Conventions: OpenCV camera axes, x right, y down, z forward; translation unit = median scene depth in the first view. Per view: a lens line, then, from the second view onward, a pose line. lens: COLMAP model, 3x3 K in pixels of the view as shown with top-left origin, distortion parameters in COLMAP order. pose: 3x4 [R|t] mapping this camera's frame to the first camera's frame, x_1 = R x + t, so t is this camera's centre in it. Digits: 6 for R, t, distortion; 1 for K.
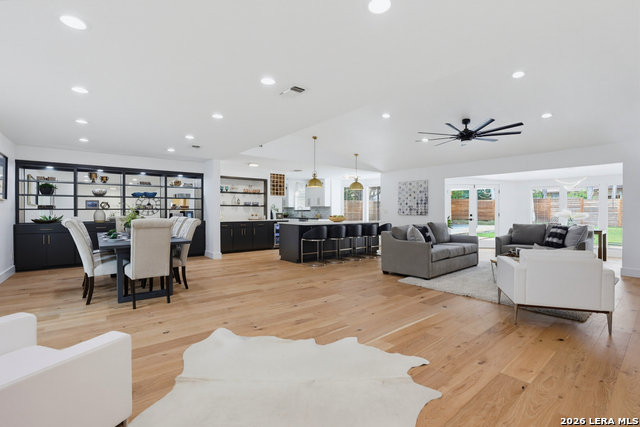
lens RADIAL K [[293.8, 0, 320.0], [0, 293.8, 213.5], [0, 0, 1]] dist [-0.035635, 0.000567]
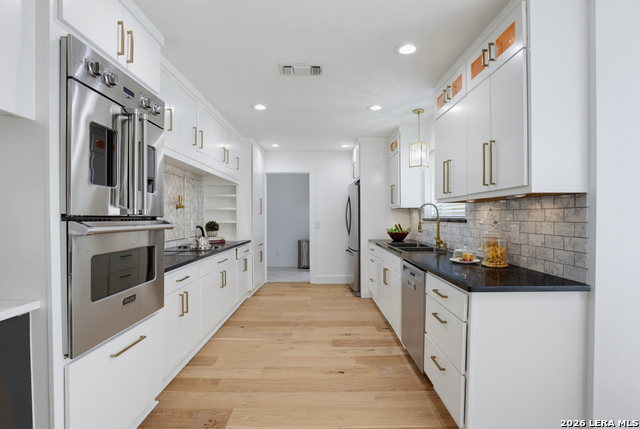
lens RADIAL K [[309.8, 0, 322.4], [0, 309.8, 218.7], [0, 0, 1]] dist [-0.034144, 0.000264]
pose [[0.783578, 0.003068, -0.621286, 0.036783], [-0.002682, 0.999995, 0.001555, -0.016412], [0.621288, 0.000448, 0.783582, 1.126216]]
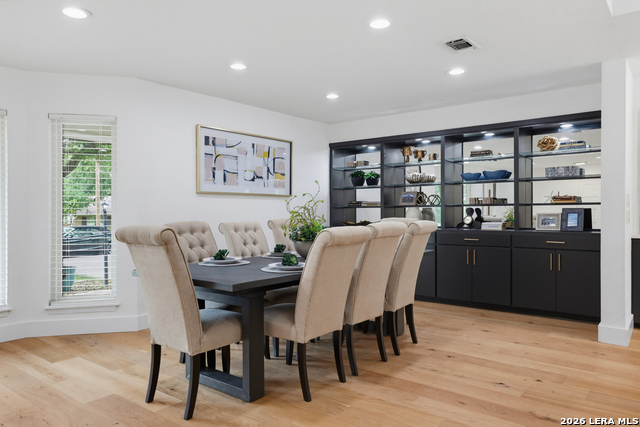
lens RADIAL K [[454.9, 0, 320.0], [0, 454.9, 213.5], [0, 0, 1]] dist [0.006865, 0.003124]
pose [[0.223984, 0.003380, -0.974587, 0.087840], [-0.003576, 0.999990, 0.002646, -0.000823], [0.974586, 0.002892, 0.223993, 0.456362]]
